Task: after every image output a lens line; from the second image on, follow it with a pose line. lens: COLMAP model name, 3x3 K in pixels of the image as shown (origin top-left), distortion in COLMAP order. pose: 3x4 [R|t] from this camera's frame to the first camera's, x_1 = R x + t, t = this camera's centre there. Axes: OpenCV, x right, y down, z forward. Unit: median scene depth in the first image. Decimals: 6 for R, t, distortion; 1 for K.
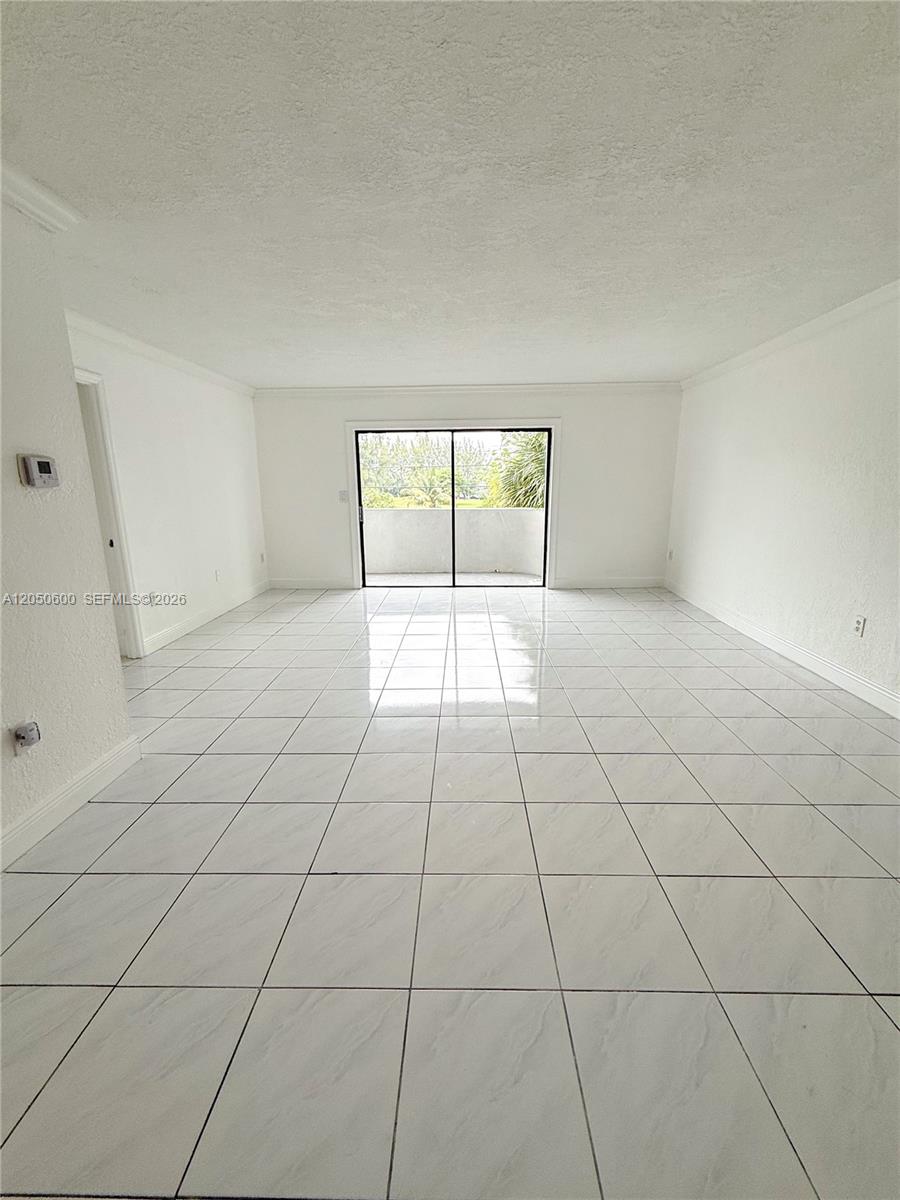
lens RADIAL K [[489.6, 0, 455.3], [0, 489.6, 608.1], [0, 0, 1]] dist [-0.005789, -0.000153]
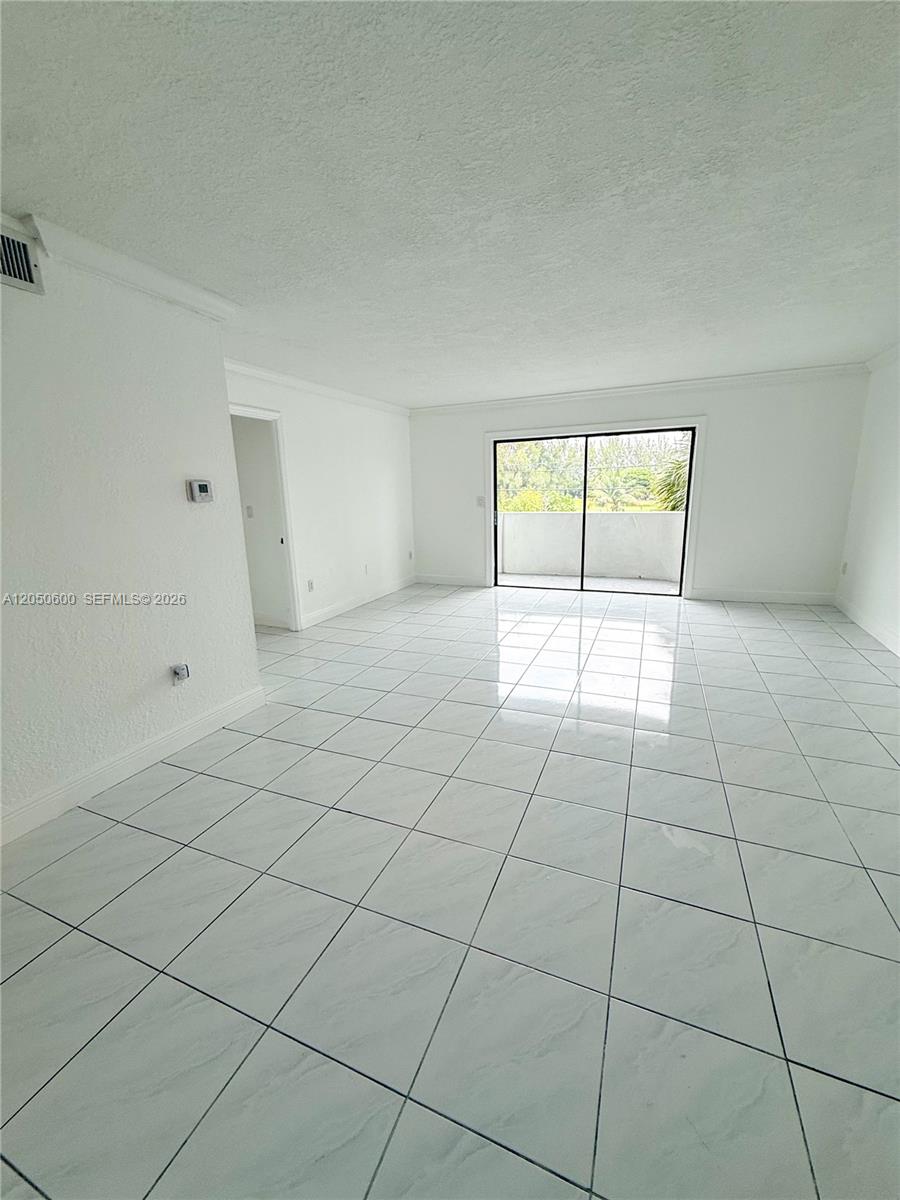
lens RADIAL K [[489.6, 0, 473.0], [0, 489.6, 610.1], [0, 0, 1]] dist [-0.005789, -0.000153]
pose [[0.930226, 0.072684, -0.359717, 0.164734], [-0.071489, 0.997302, 0.016643, -0.004481], [0.359956, 0.010234, 0.932913, -0.019144]]
